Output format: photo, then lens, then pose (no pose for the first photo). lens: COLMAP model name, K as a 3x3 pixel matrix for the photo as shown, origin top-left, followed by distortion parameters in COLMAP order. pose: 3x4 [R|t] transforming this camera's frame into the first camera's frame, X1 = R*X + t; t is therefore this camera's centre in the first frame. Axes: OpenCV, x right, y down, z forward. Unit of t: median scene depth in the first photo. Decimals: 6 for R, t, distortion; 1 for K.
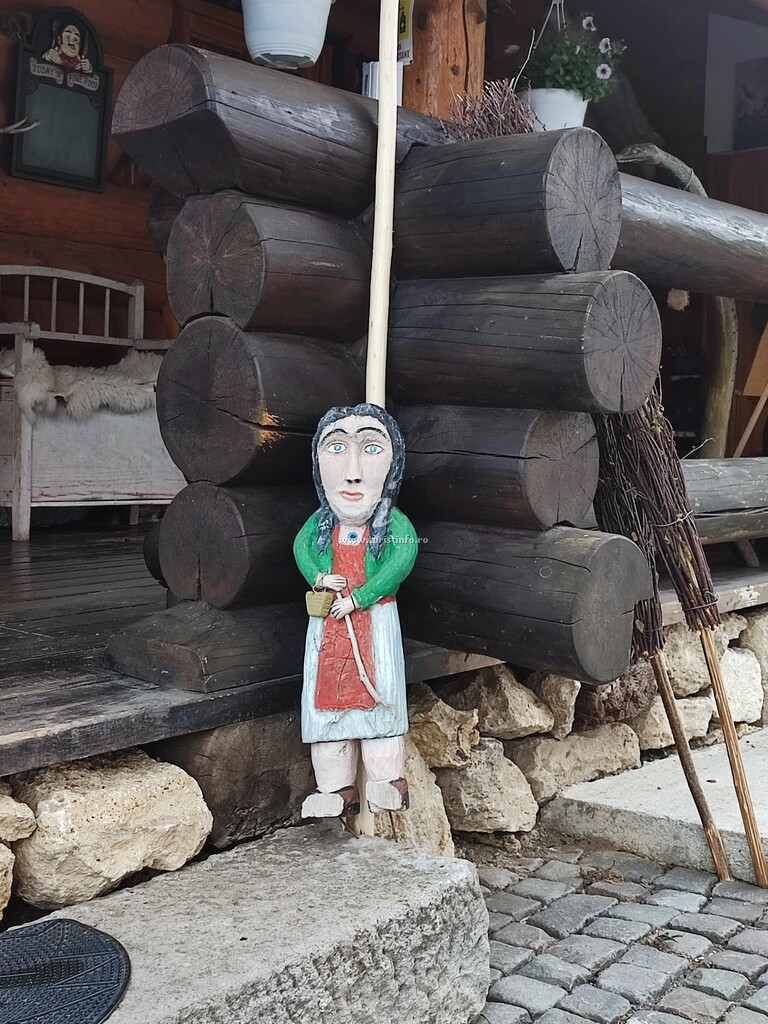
lens RADIAL K [[1282.8, 0, 384.0], [0, 1282.8, 512.0], [0, 0, 1]] dist [-0.008557, 0.031679]
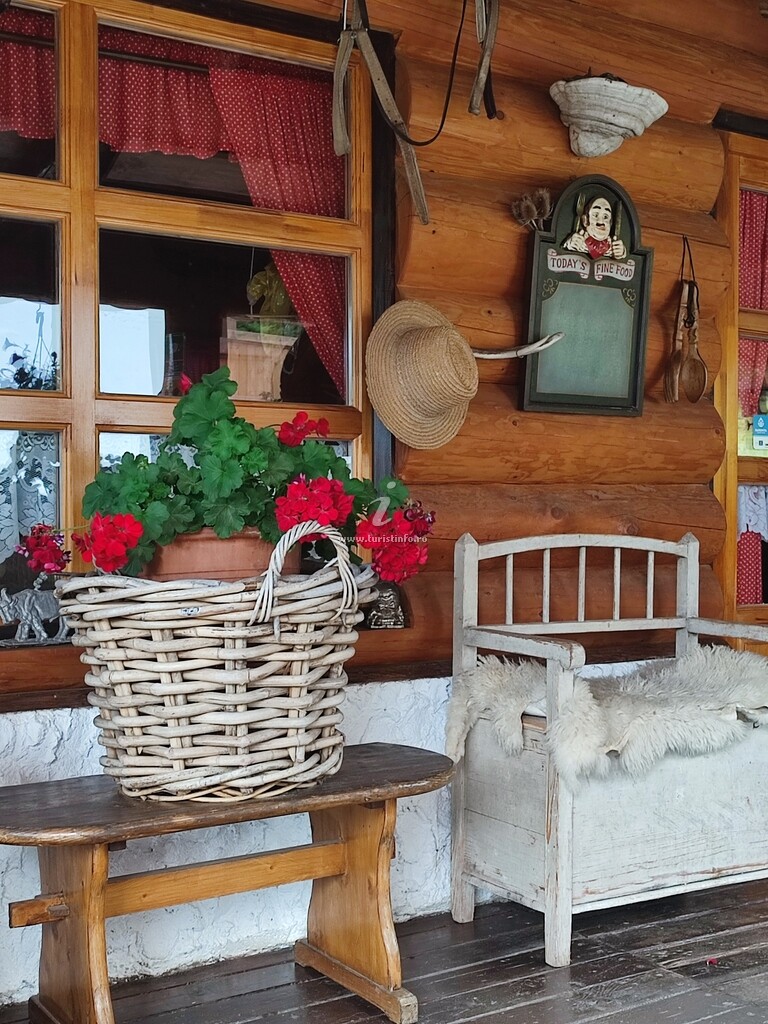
lens RADIAL K [[1282.8, 0, 384.0], [0, 1282.8, 512.0], [0, 0, 1]] dist [-0.008557, 0.031679]
pose [[0.951457, -0.026646, -0.306626, -0.144096], [0.003806, 0.997188, -0.074847, -0.150386], [0.307759, 0.070047, 0.948883, 0.290045]]
